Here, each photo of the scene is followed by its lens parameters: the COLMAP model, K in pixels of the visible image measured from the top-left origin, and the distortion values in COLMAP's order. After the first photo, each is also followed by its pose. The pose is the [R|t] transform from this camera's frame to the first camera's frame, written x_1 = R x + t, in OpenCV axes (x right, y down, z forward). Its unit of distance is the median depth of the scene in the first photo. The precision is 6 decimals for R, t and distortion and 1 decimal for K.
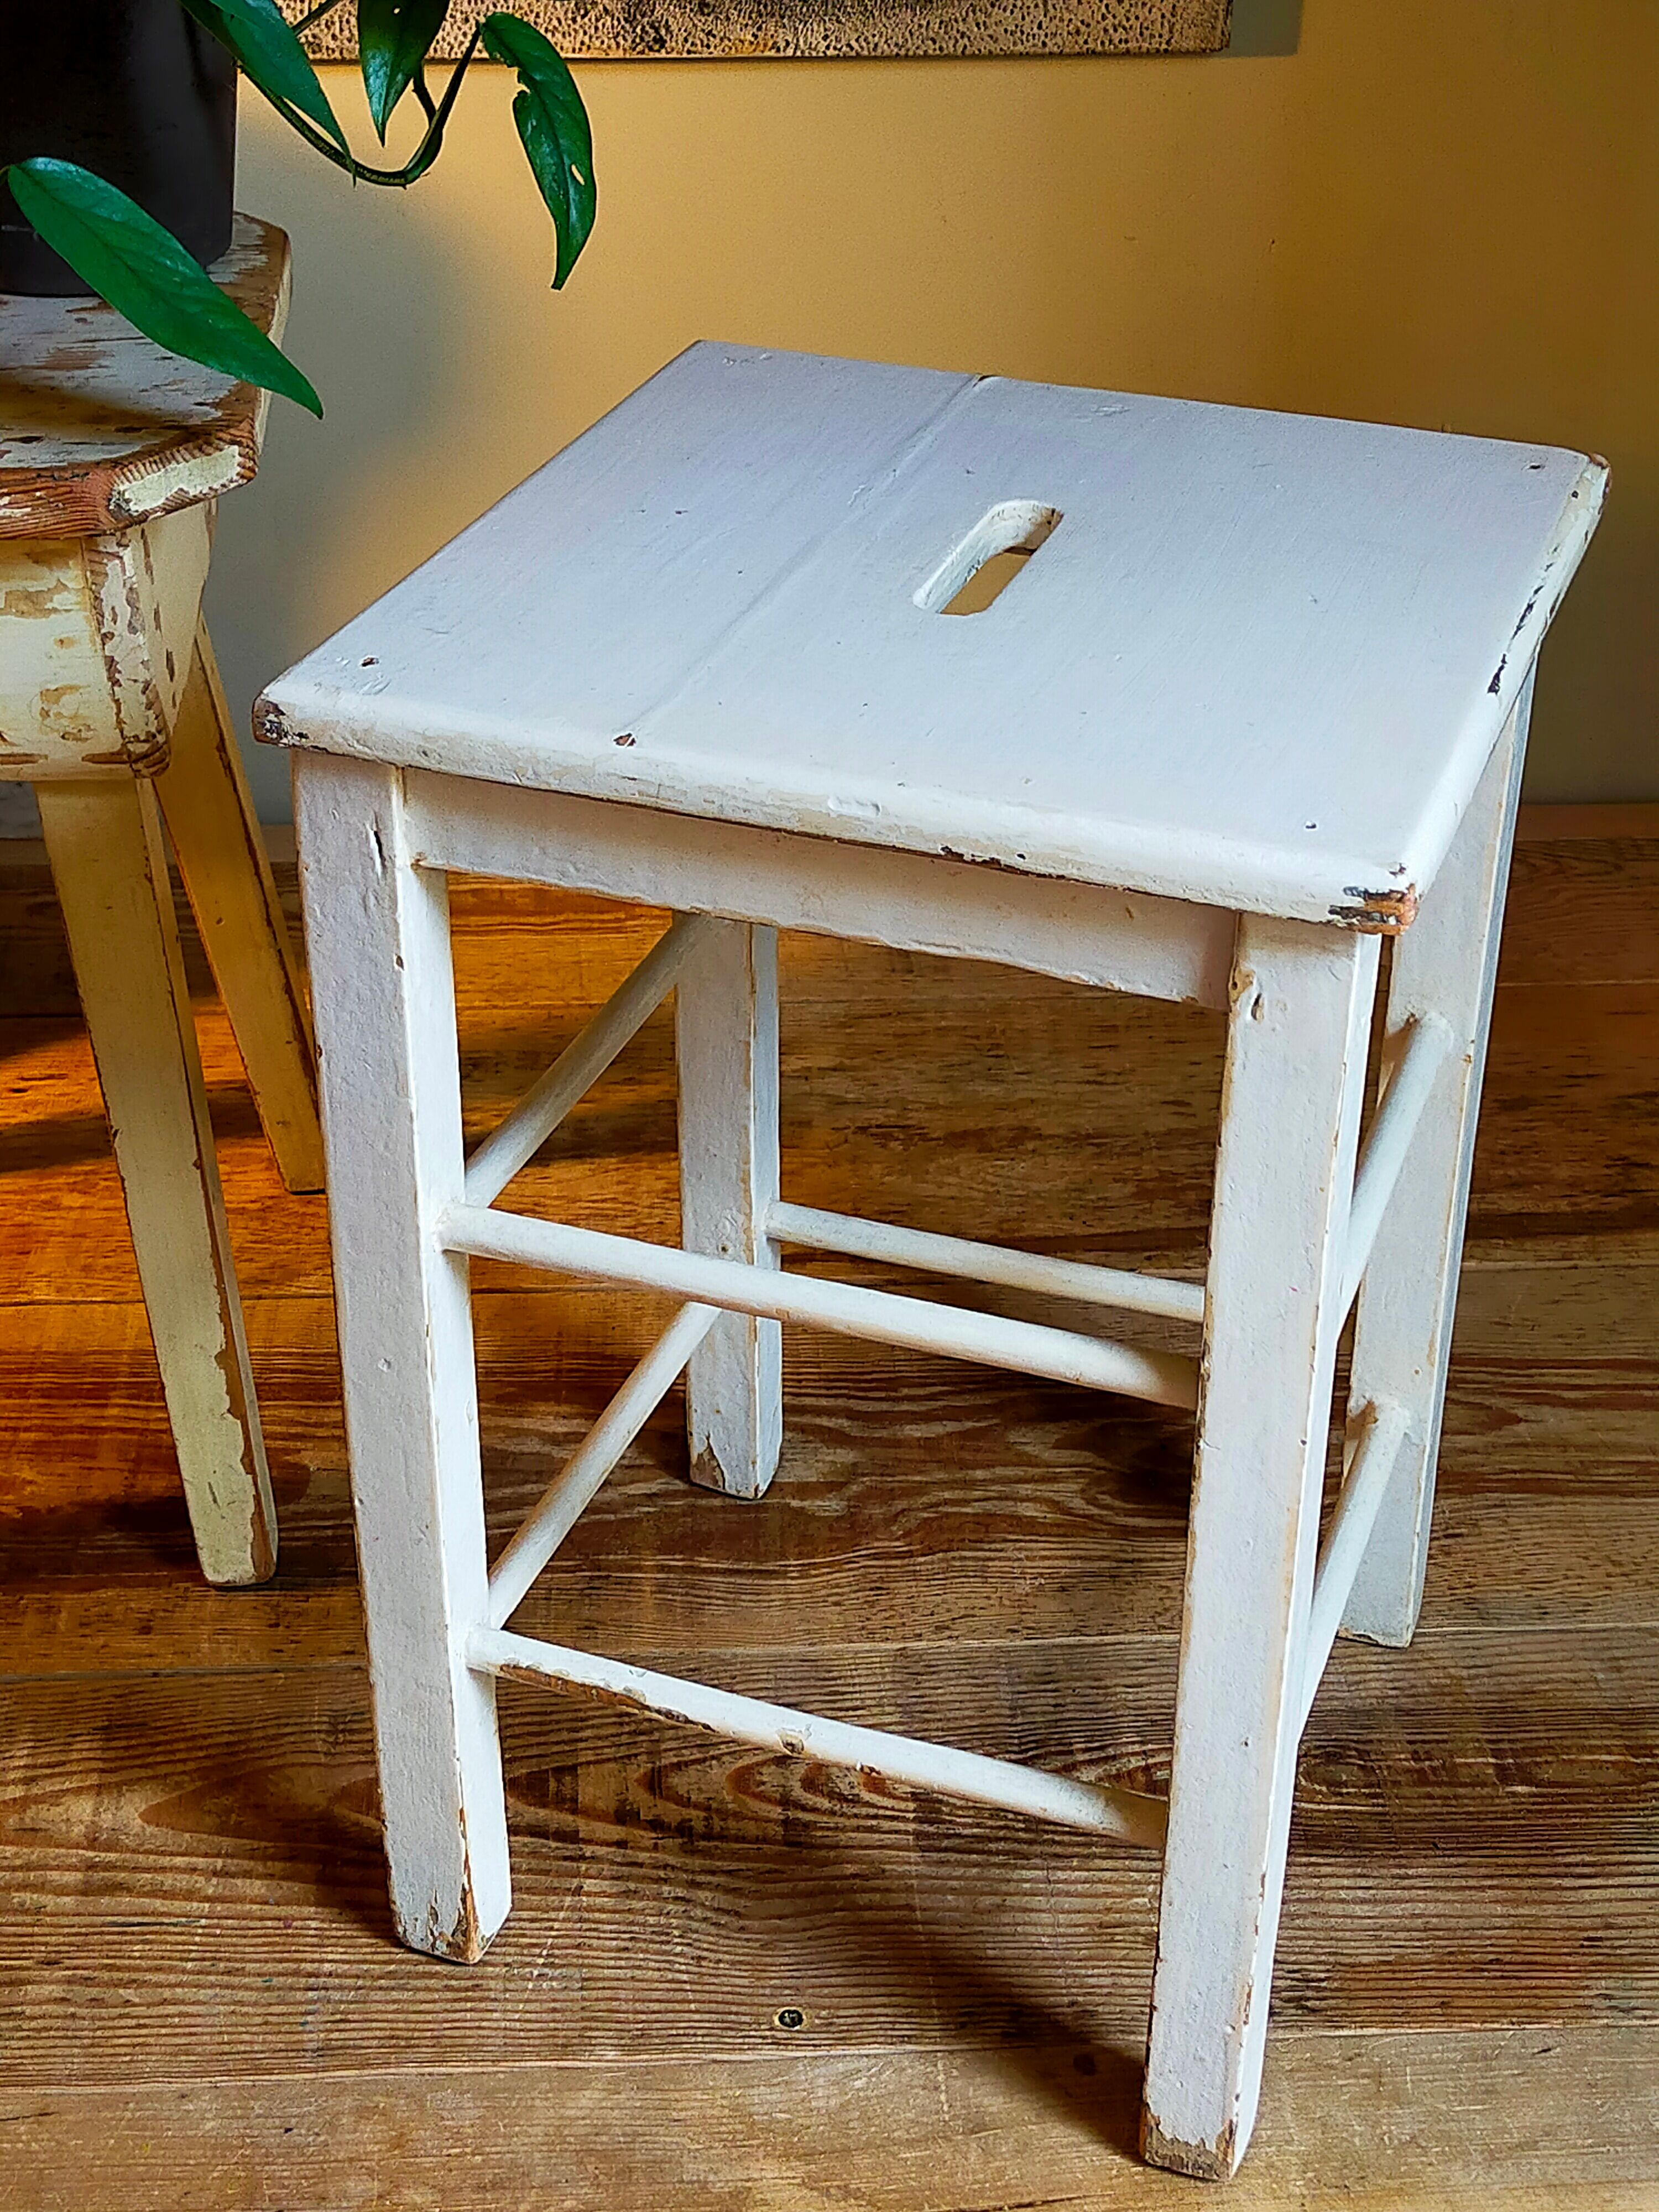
lens RADIAL K [[3276.4, 0, 847.9], [0, 3276.4, 1106.2], [0, 0, 1]] dist [0.085868, 0.000000]
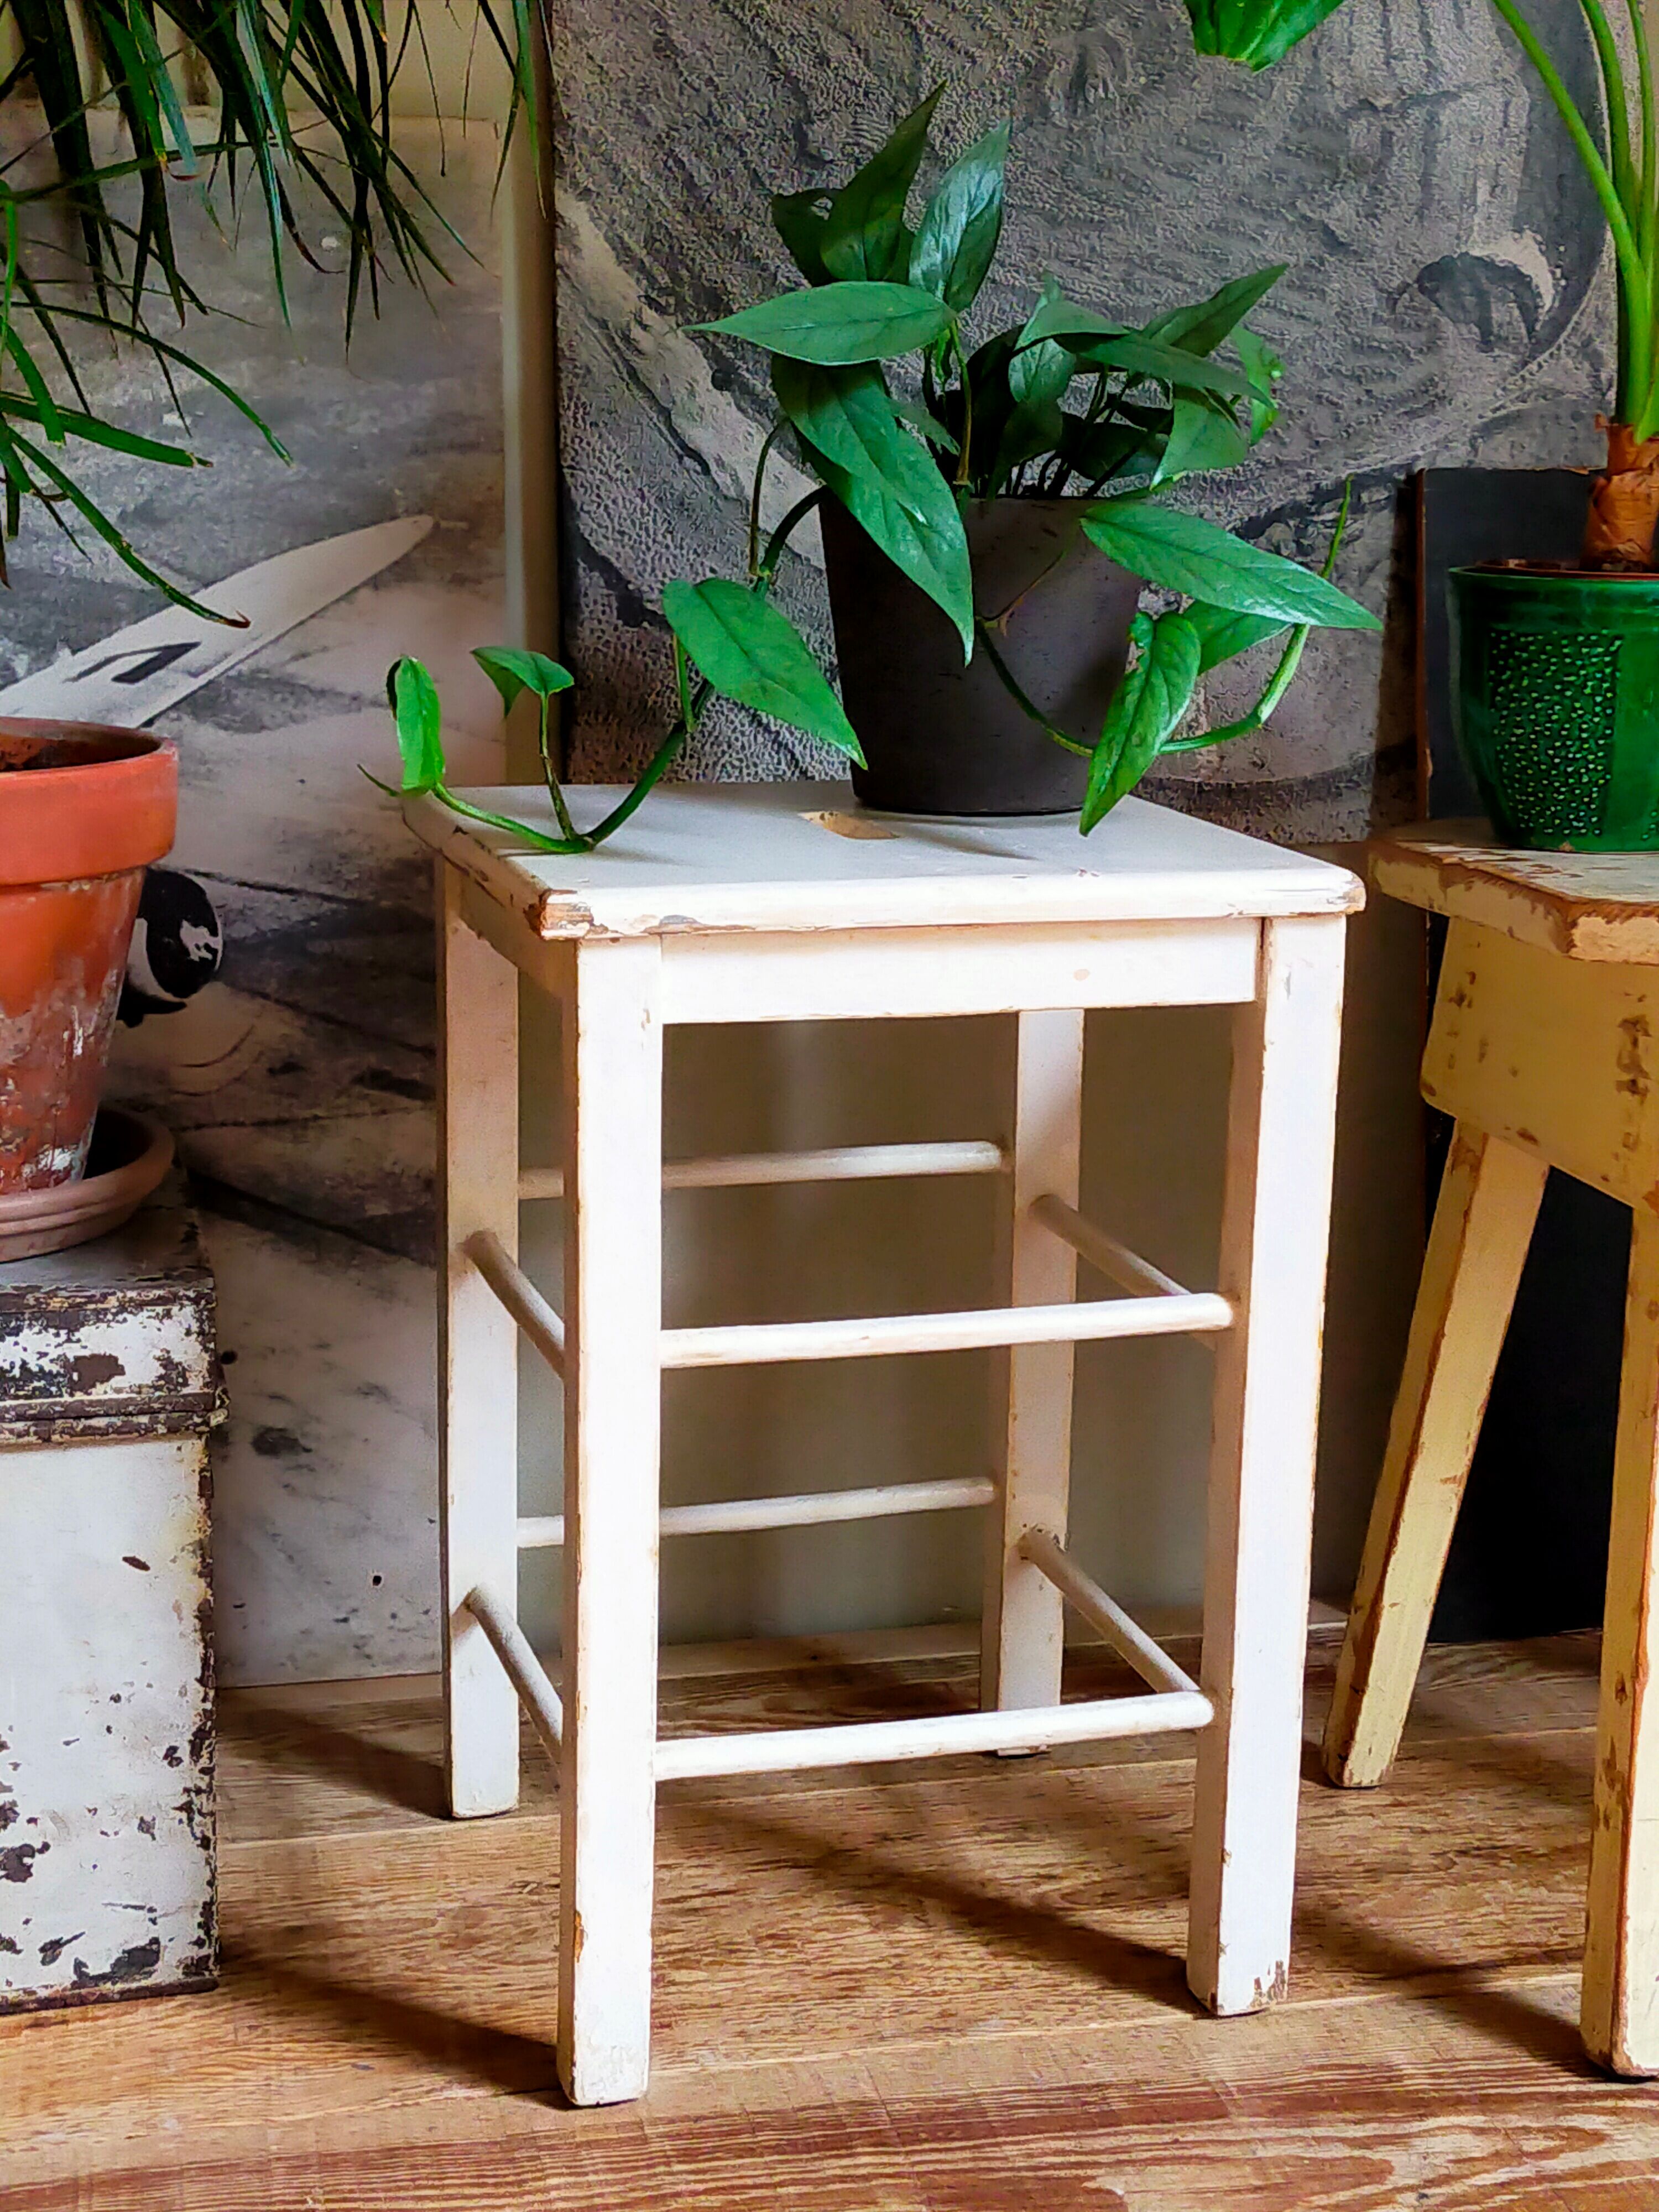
lens RADIAL K [[3276.4, 0, 822.3], [0, 3276.4, 1111.3], [0, 0, 1]] dist [0.085868, 0.000000]
pose [[0.985297, -0.038866, 0.166371, -0.435200], [0.096046, 0.931344, -0.351244, 0.165537], [-0.141297, 0.362059, 0.921384, 0.095711]]
